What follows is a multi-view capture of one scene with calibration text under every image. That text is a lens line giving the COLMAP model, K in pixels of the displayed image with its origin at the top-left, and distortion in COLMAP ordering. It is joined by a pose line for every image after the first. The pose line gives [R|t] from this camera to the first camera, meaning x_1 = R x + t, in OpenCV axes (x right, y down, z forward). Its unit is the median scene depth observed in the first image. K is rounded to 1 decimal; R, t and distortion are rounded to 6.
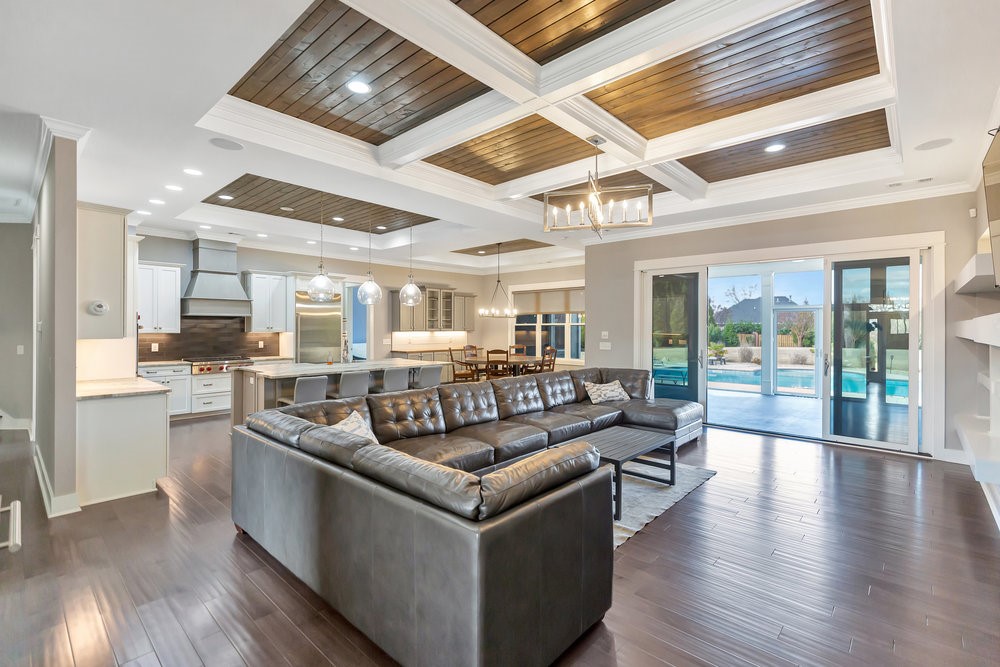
lens RADIAL K [[451.6, 0, 501.4], [0, 451.6, 326.1], [0, 0, 1]] dist [0.014923, -0.000011]
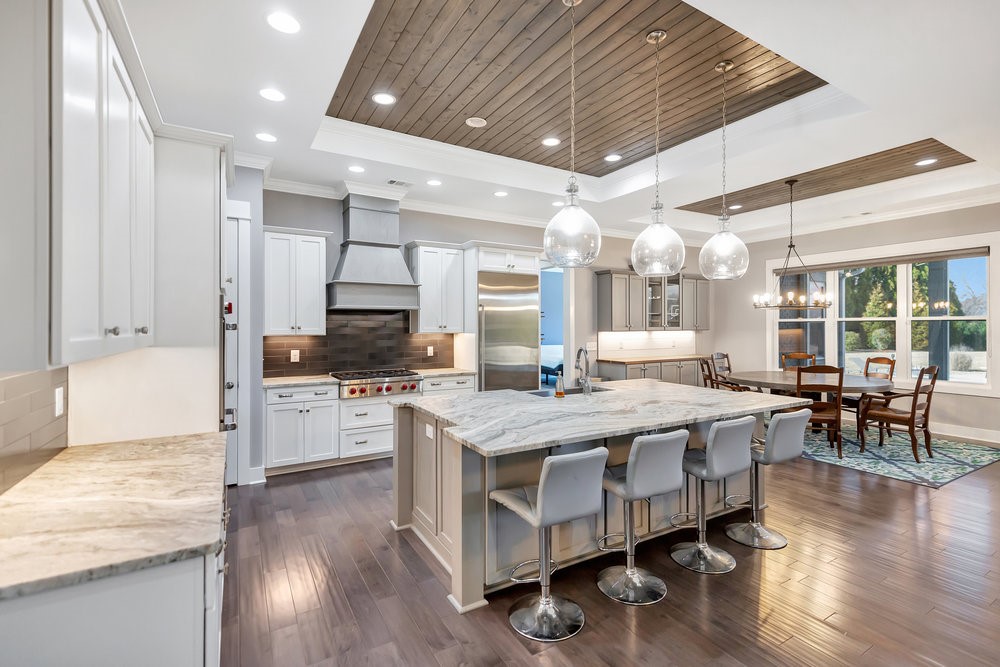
lens RADIAL K [[459.0, 0, 502.1], [0, 459.0, 320.8], [0, 0, 1]] dist [0.000648, 0.000269]
pose [[0.955300, -0.007267, -0.295550, -0.236796], [0.005141, 0.999955, -0.007968, 0.000947], [0.295595, 0.006092, 0.955294, 0.395775]]
